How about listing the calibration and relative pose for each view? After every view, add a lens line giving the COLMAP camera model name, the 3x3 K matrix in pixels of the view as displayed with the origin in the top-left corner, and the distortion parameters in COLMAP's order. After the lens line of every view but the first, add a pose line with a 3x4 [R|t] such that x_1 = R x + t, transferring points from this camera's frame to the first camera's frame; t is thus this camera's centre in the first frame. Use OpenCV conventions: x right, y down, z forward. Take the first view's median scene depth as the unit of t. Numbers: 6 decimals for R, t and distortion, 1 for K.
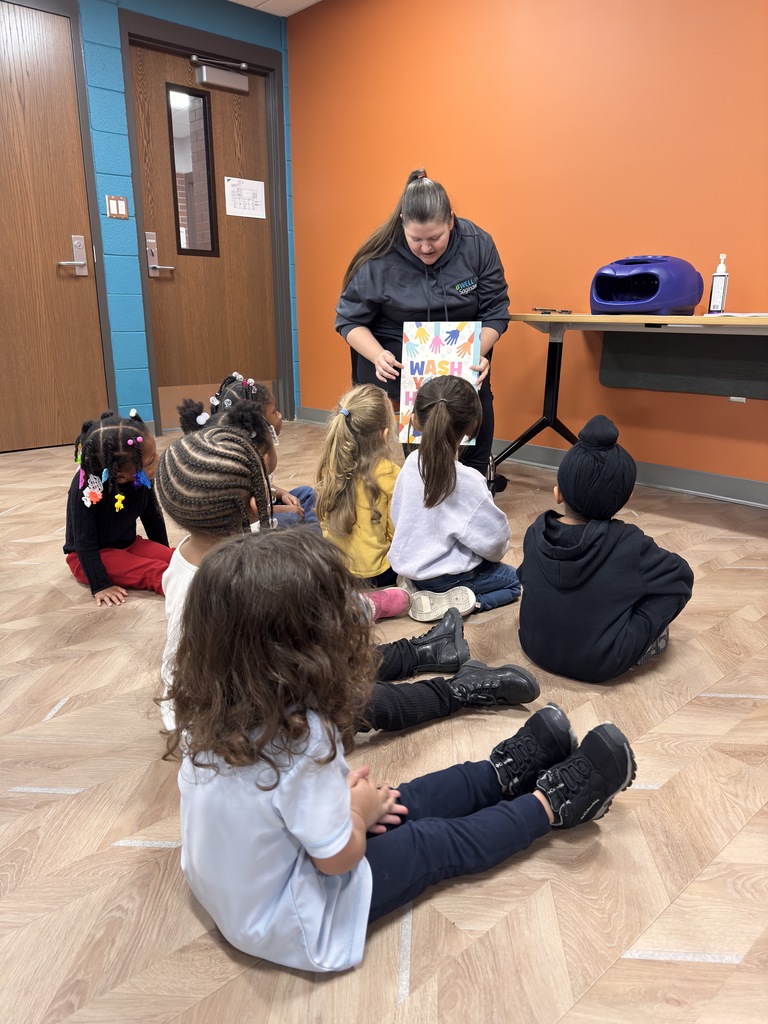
lens RADIAL K [[717.8, 0, 385.4], [0, 717.8, 512.9], [0, 0, 1]] dist [0.013393, -0.011925]
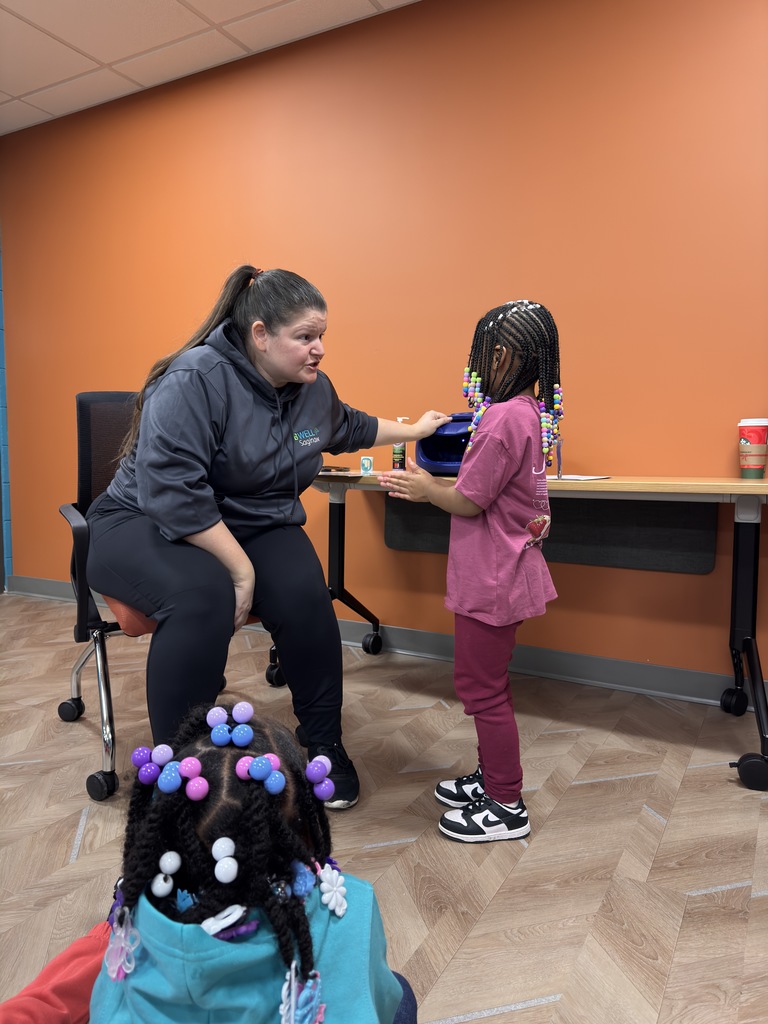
lens RADIAL K [[717.8, 0, 384.4], [0, 717.8, 508.2], [0, 0, 1]] dist [0.013393, -0.011925]
pose [[0.943421, -0.009825, 0.331451, 0.007712], [0.075374, 0.979750, -0.185497, -0.068660], [-0.322916, 0.199985, 0.925057, 0.195403]]
